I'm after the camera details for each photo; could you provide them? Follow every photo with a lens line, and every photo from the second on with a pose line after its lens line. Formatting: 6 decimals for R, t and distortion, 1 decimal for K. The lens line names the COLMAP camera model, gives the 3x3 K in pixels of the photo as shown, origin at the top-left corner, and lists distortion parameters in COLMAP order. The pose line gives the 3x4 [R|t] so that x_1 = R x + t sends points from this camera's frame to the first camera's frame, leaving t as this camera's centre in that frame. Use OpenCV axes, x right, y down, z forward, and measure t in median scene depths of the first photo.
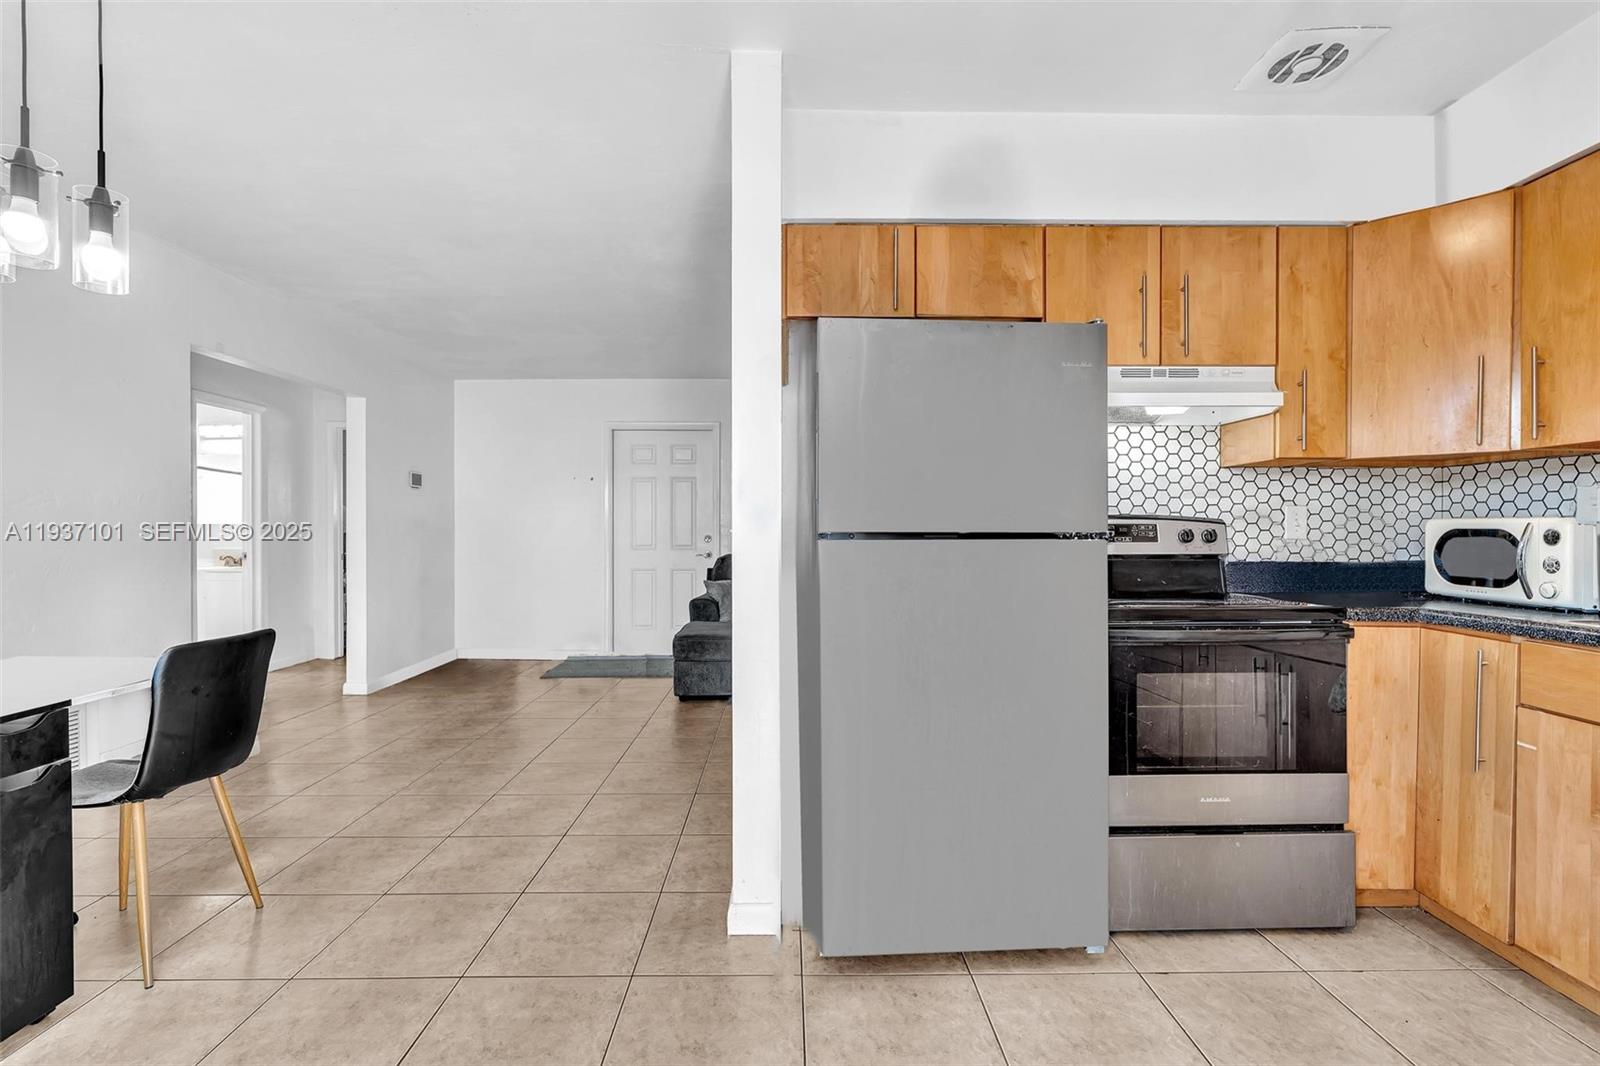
lens RADIAL K [[733.4, 0, 789.2], [0, 733.4, 510.5], [0, 0, 1]] dist [-0.002736, -0.000175]
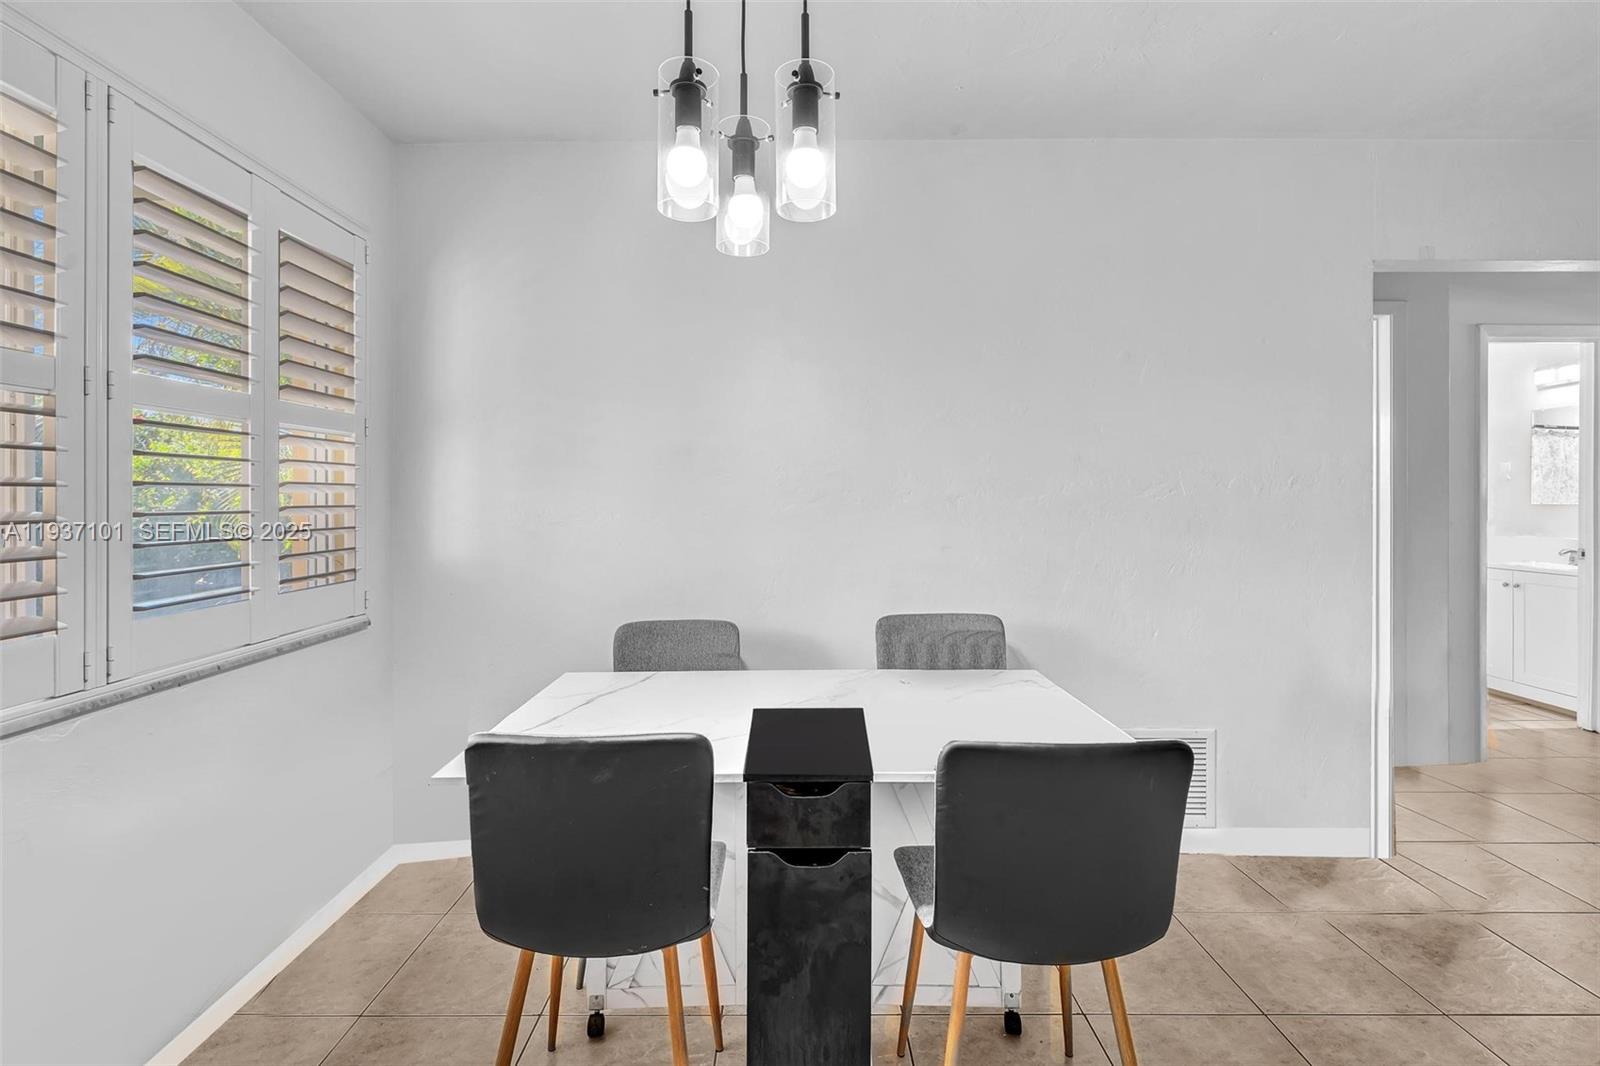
lens RADIAL K [[727.1, 0, 794.1], [0, 727.1, 506.9], [0, 0, 1]] dist [-0.002060, -0.000381]
pose [[-0.008335, 0.012029, -0.999893, -0.185624], [0.026639, 0.999575, 0.011803, -0.024352], [0.999610, -0.026538, -0.008652, 0.759626]]
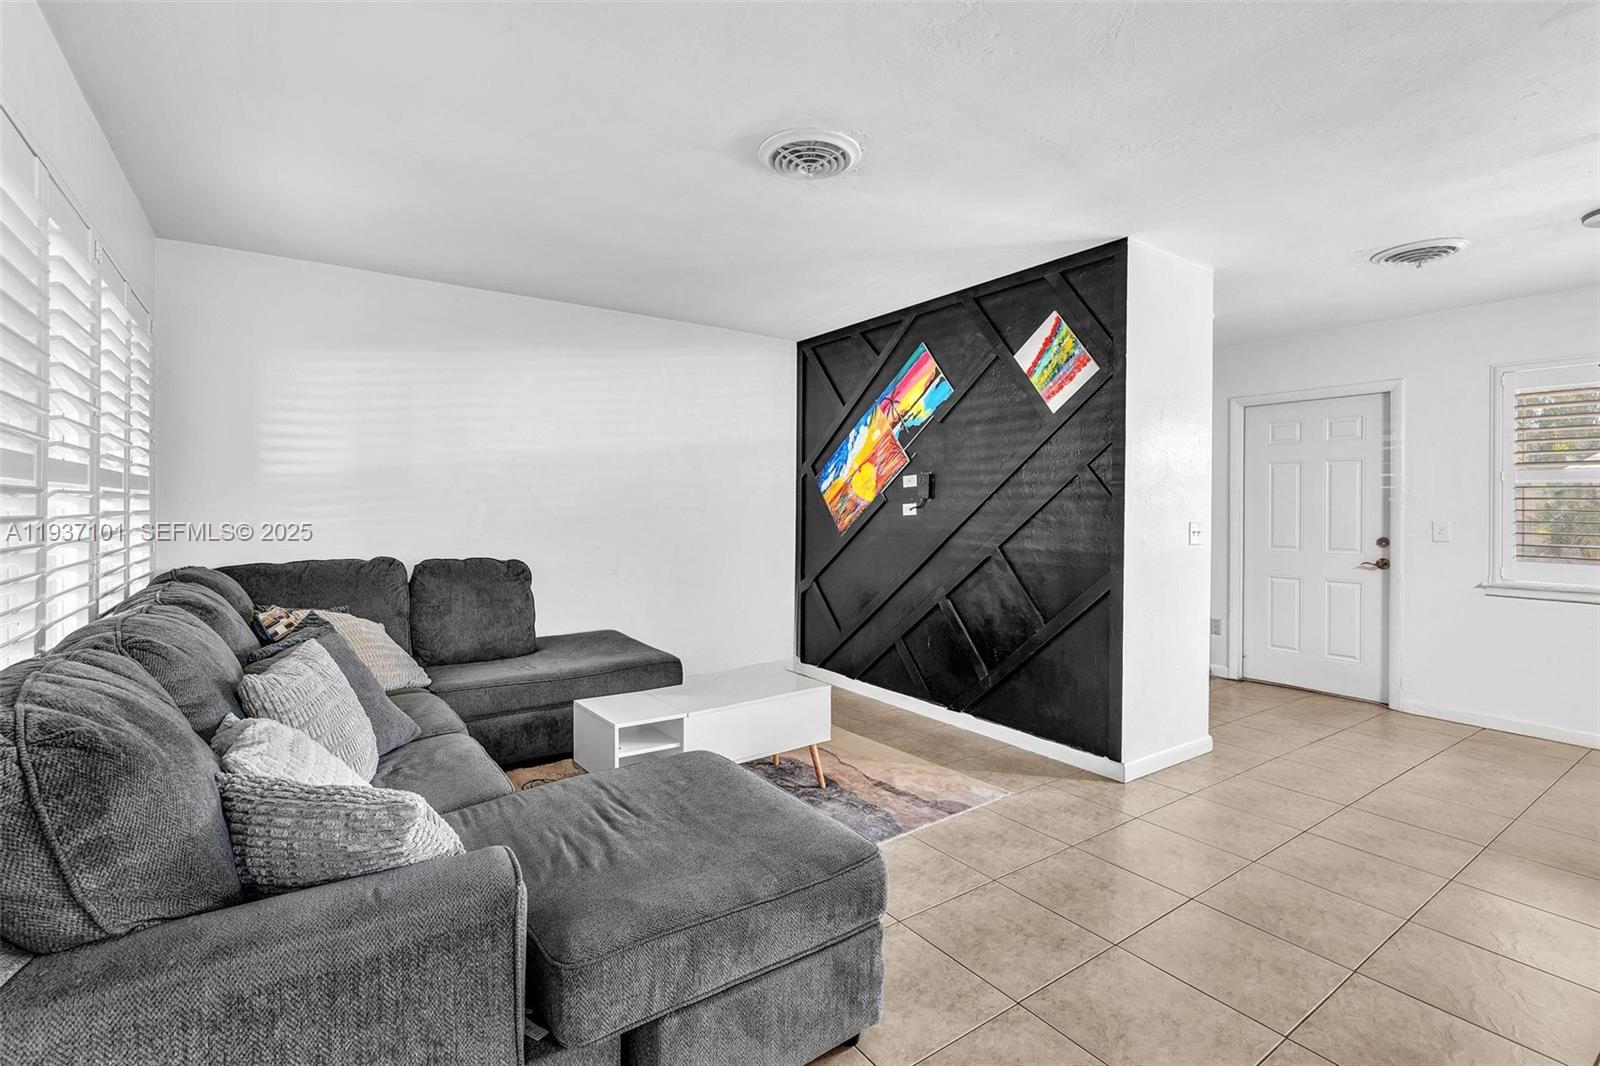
lens RADIAL K [[727.1, 0, 794.1], [0, 727.1, 506.9], [0, 0, 1]] dist [-0.002060, -0.000381]
pose [[-0.570675, -0.008424, 0.821133, -0.938061], [-0.035345, 0.999273, -0.014312, 0.030670], [-0.820415, -0.037190, -0.570558, 2.807651]]
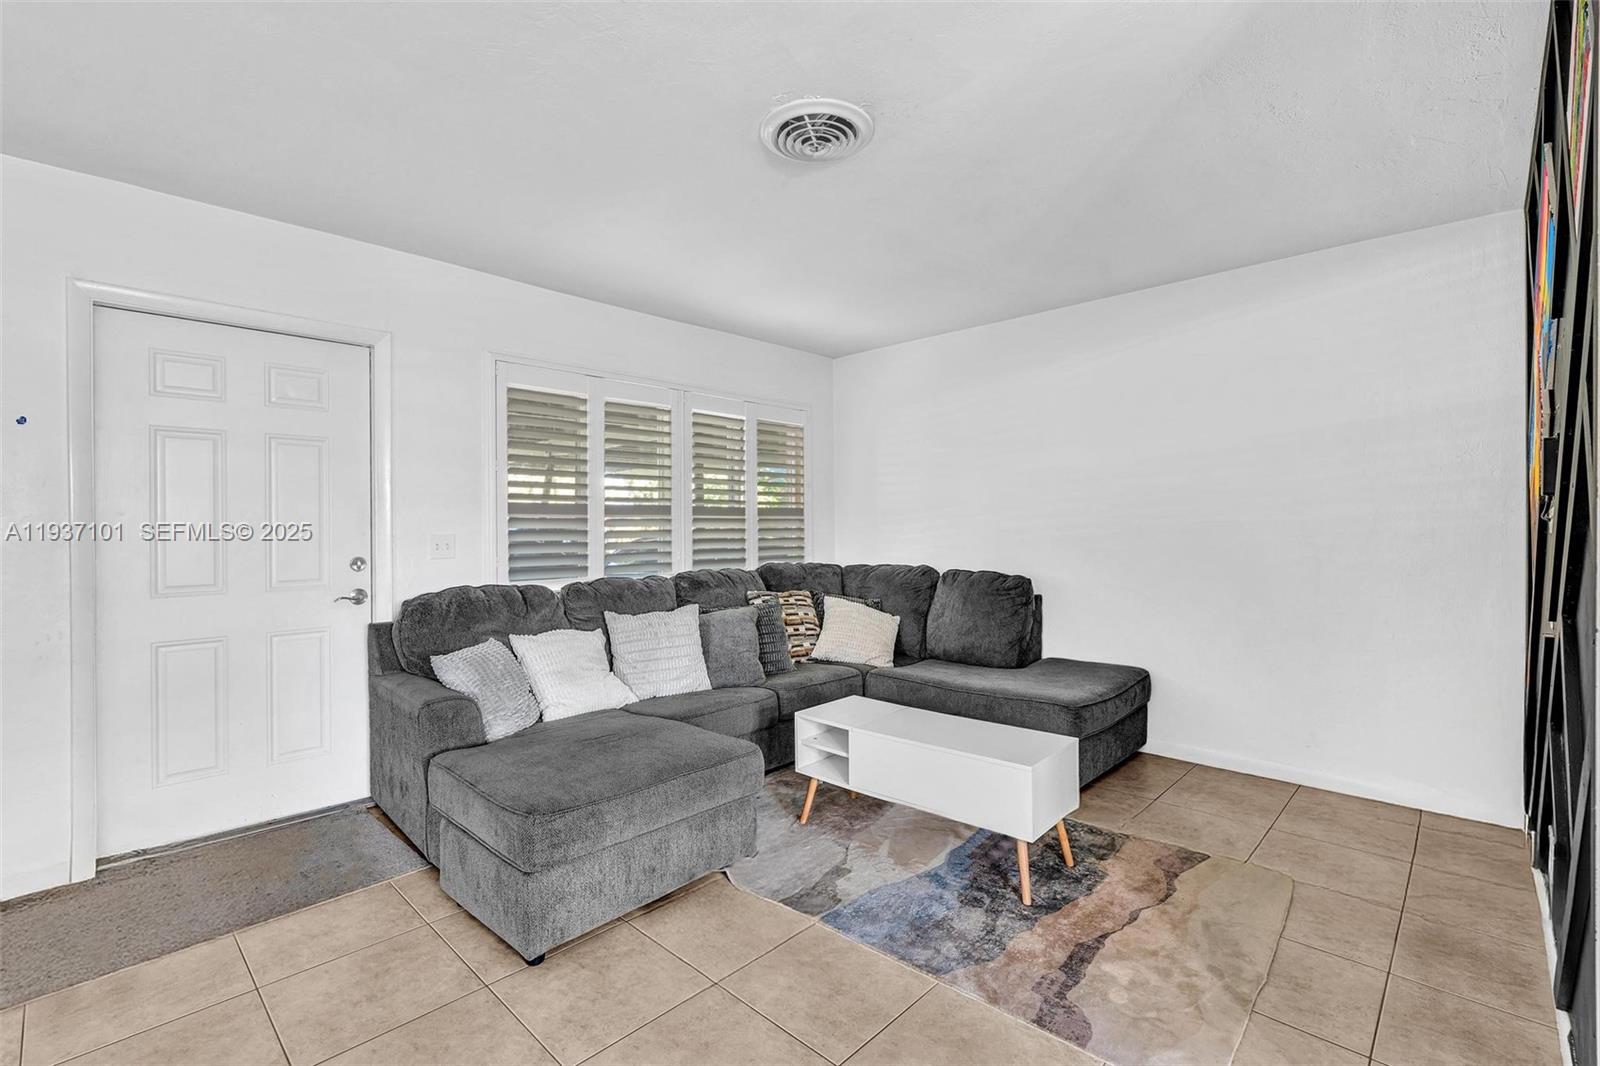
lens RADIAL K [[718.6, 0, 792.7], [0, 718.6, 525.5], [0, 0, 1]] dist [-0.002031, 0.000096]
pose [[0.702293, -0.007229, 0.711851, -0.756038], [-0.012415, 0.999672, 0.022400, -0.002477], [-0.711780, -0.024569, 0.701973, 1.384091]]
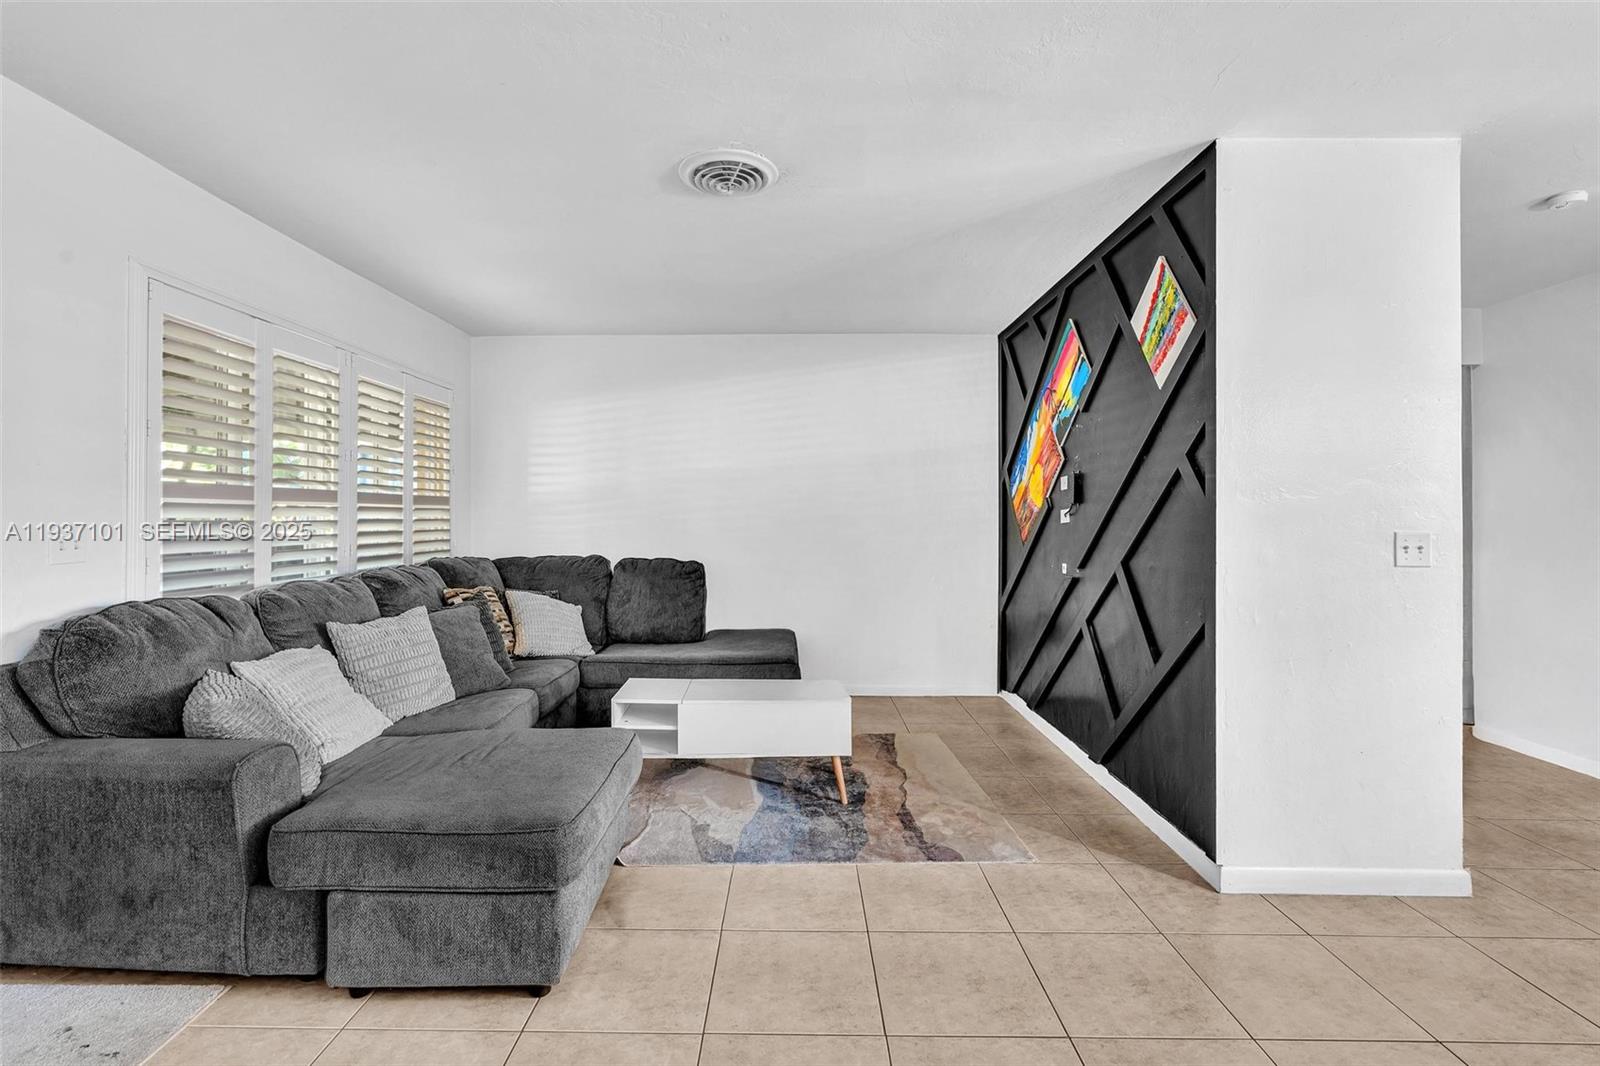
lens RADIAL K [[733.4, 0, 789.2], [0, 733.4, 510.5], [0, 0, 1]] dist [-0.002736, -0.000175]
pose [[0.013799, 0.003087, 0.999900, -1.211164], [-0.032569, 0.999466, -0.002636, 0.009028], [-0.999374, -0.032529, 0.013893, 1.988099]]
